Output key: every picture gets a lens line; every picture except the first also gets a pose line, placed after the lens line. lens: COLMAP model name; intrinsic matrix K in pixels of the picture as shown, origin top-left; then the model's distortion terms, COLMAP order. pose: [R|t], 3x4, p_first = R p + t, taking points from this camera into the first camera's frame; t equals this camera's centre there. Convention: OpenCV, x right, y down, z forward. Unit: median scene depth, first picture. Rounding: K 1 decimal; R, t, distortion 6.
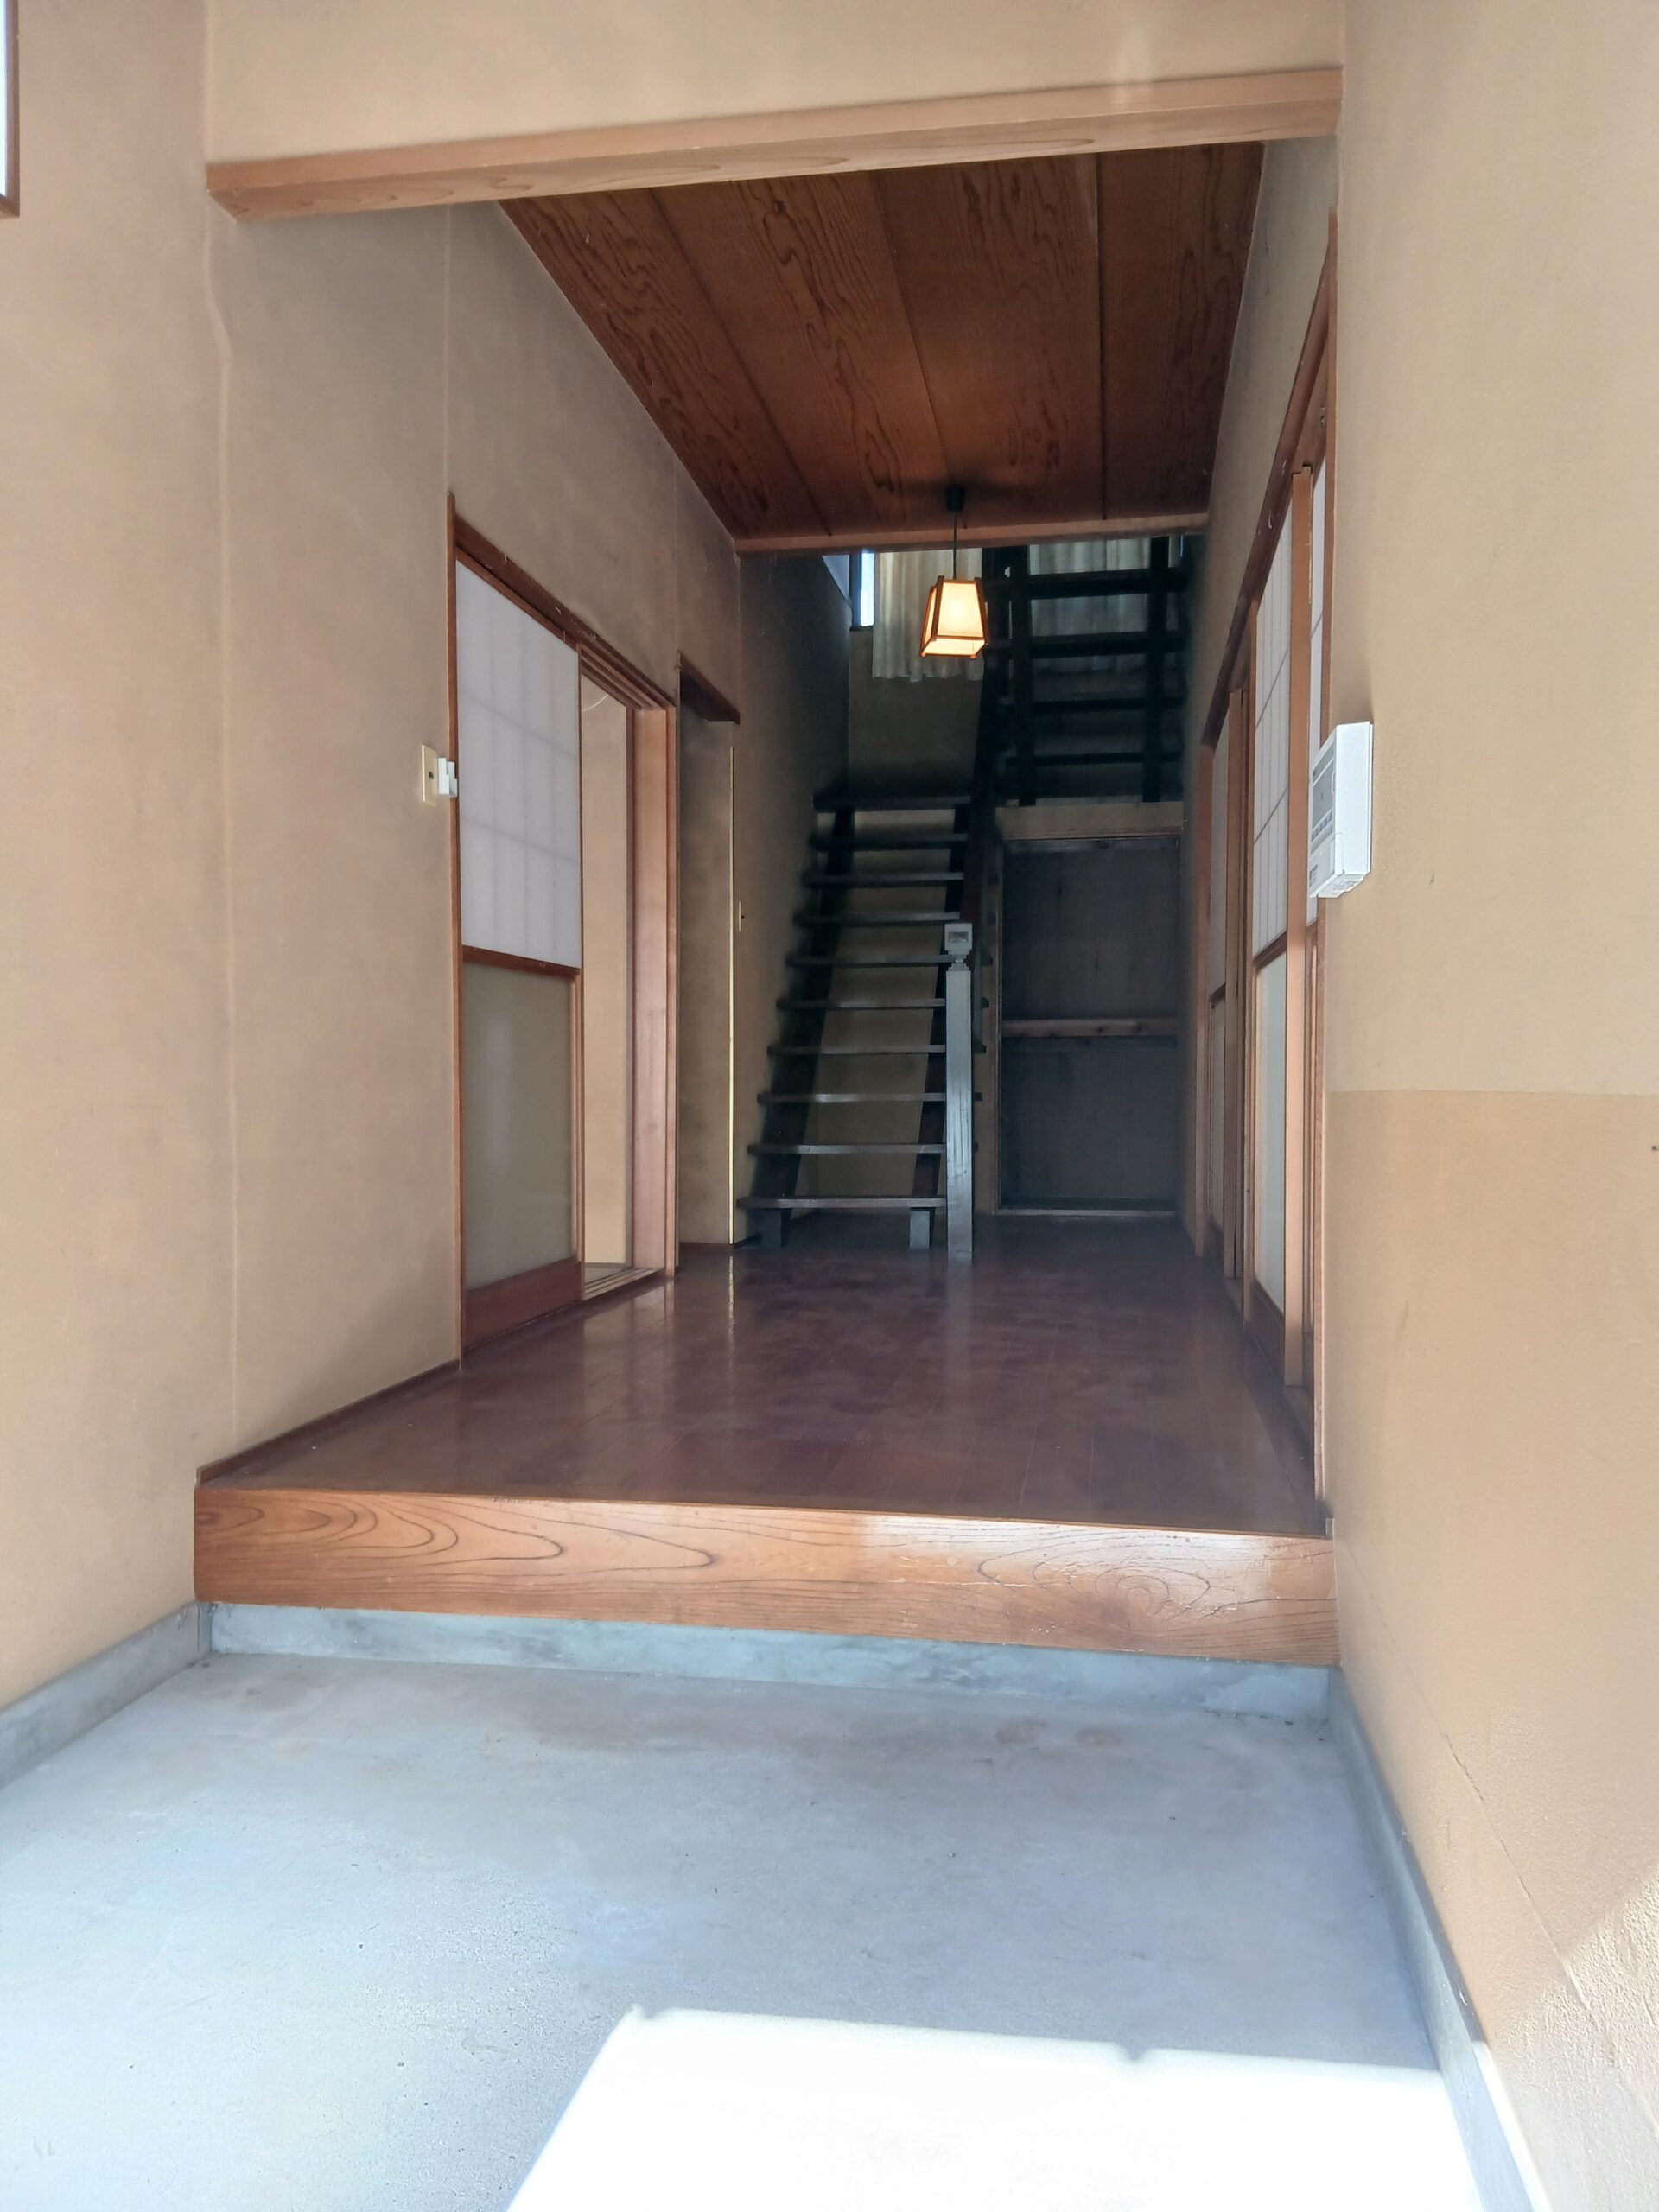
lens RADIAL K [[1684.3, 0, 829.5], [0, 1684.3, 1106.0], [0, 0, 1]] dist [0.151657, 0.000182]
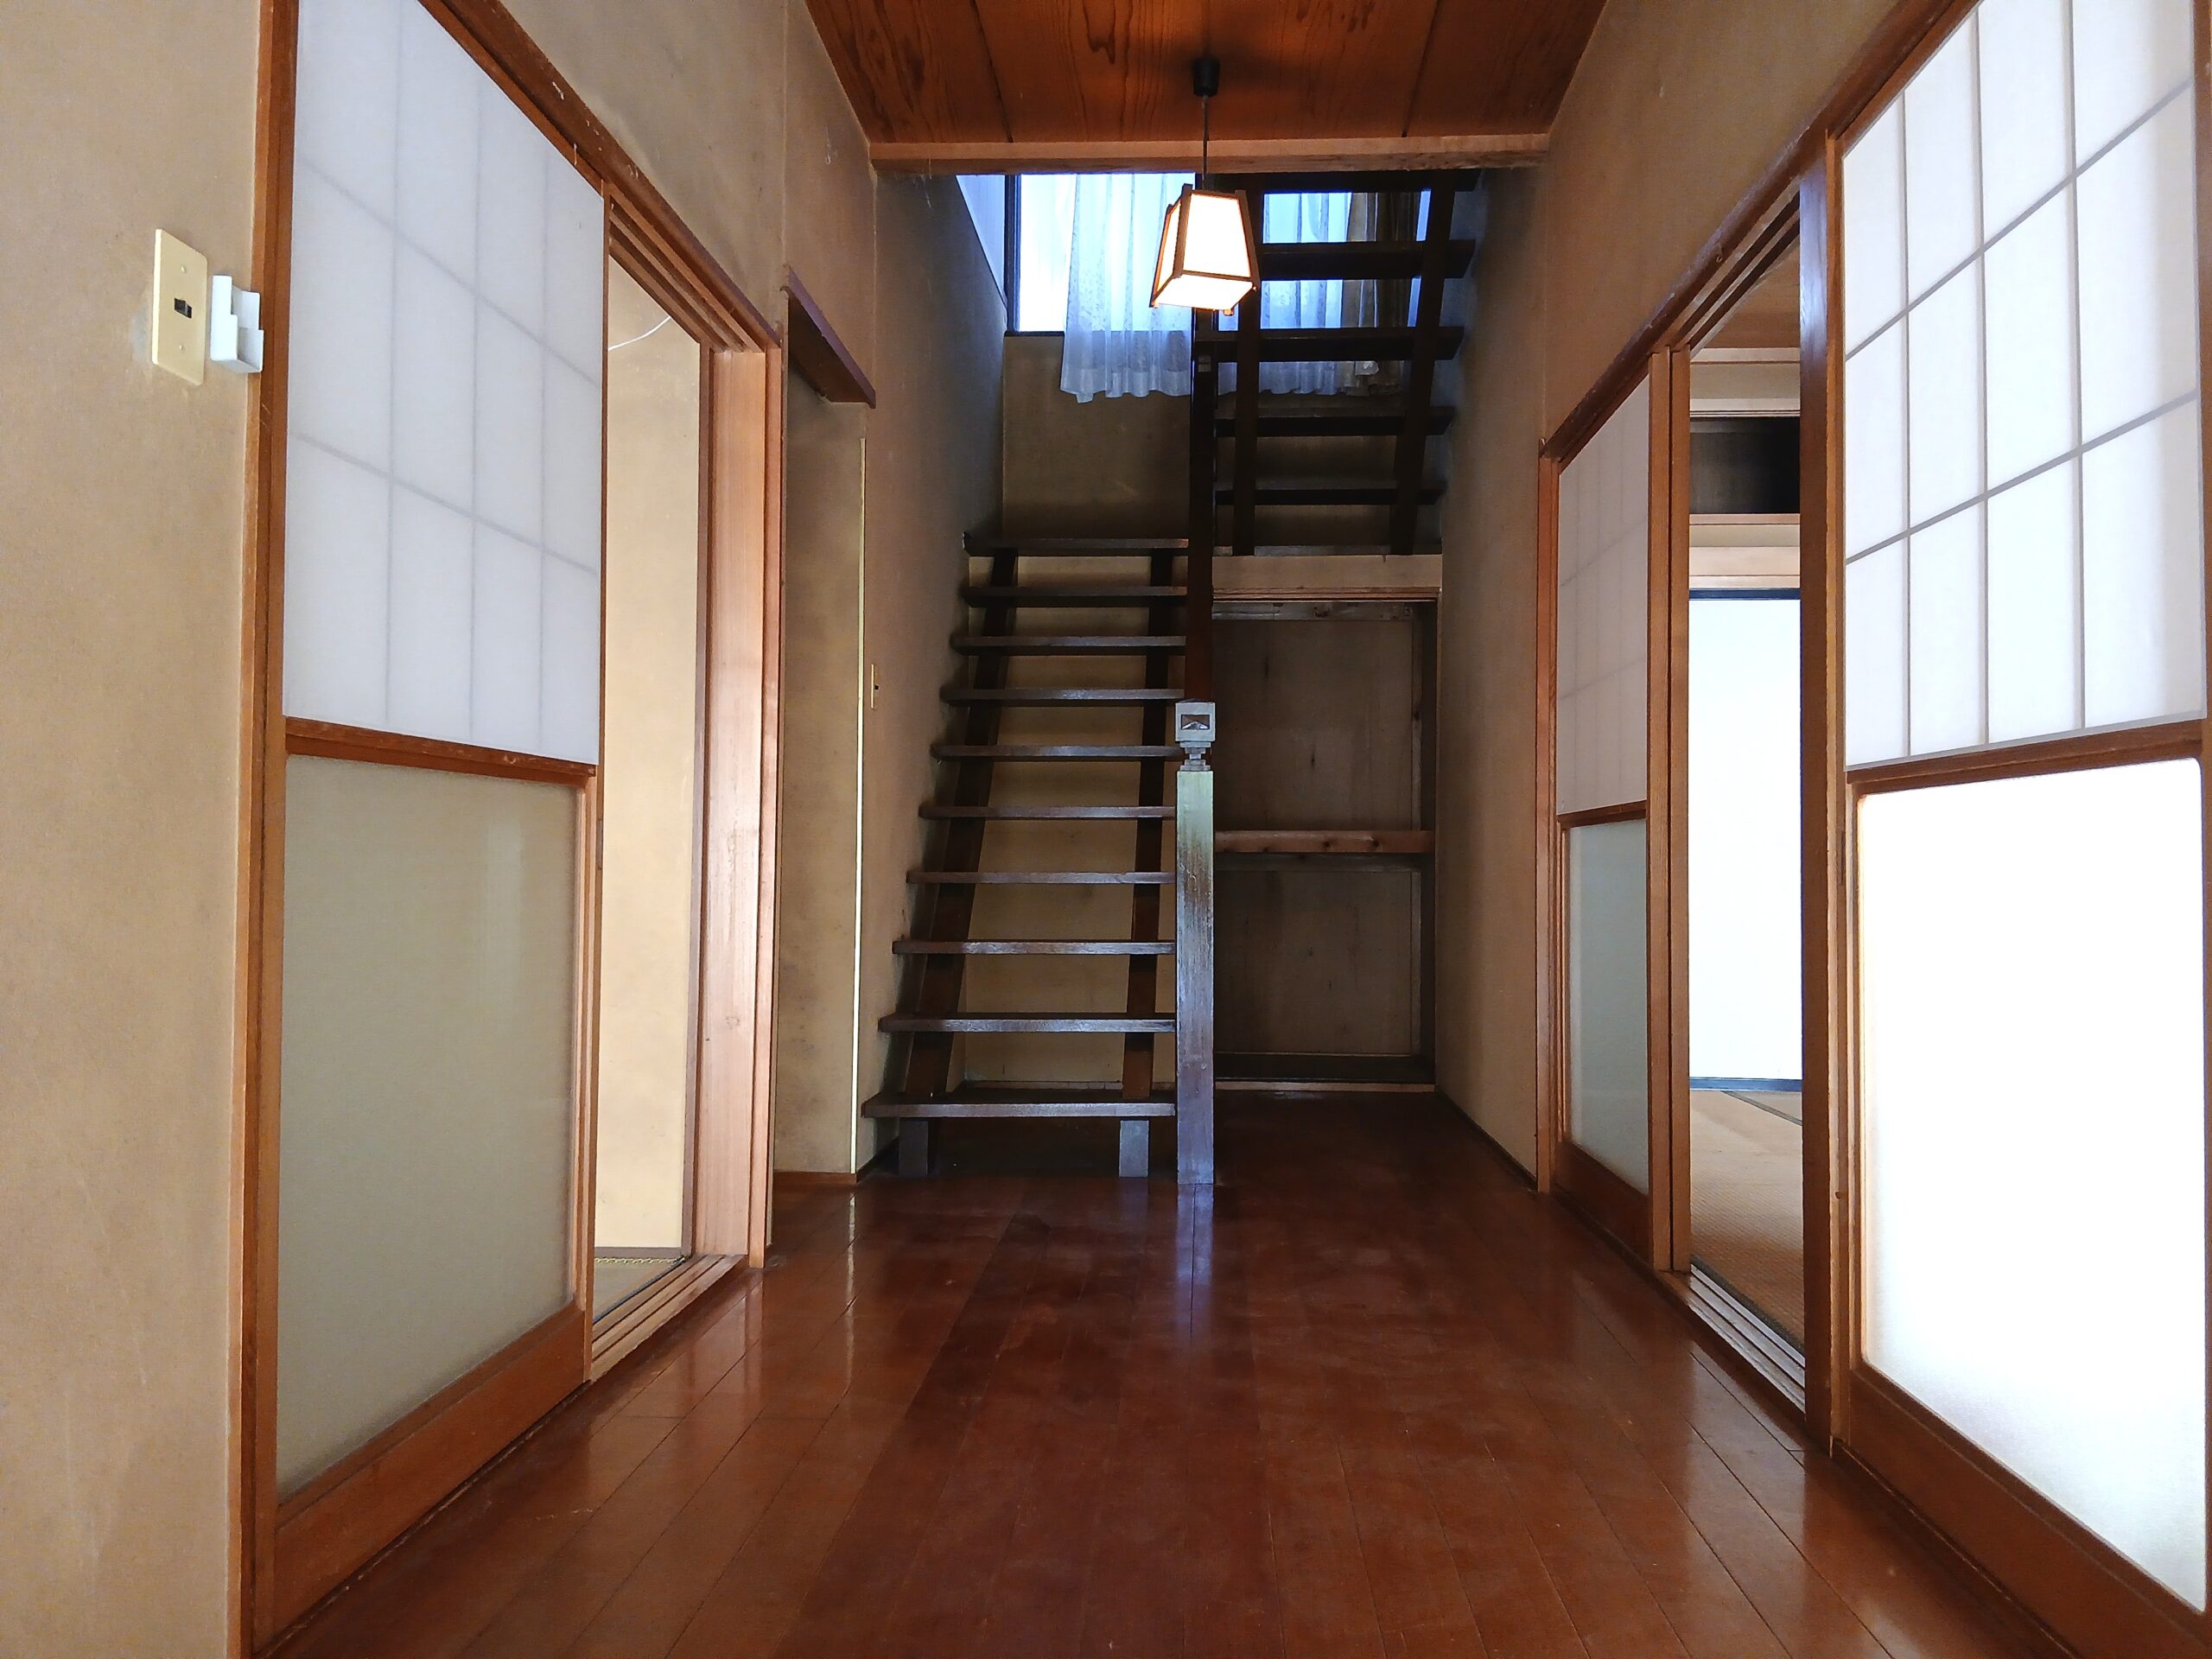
lens RADIAL K [[1667.2, 0, 1106.0], [0, 1667.2, 829.5], [0, 0, 1]] dist [0.078005, -0.001482]
pose [[0.994381, 0.011392, 0.105245, -0.030548], [-0.007551, 0.999293, -0.036824, -0.031108], [-0.105591, 0.035822, 0.993764, 0.330856]]
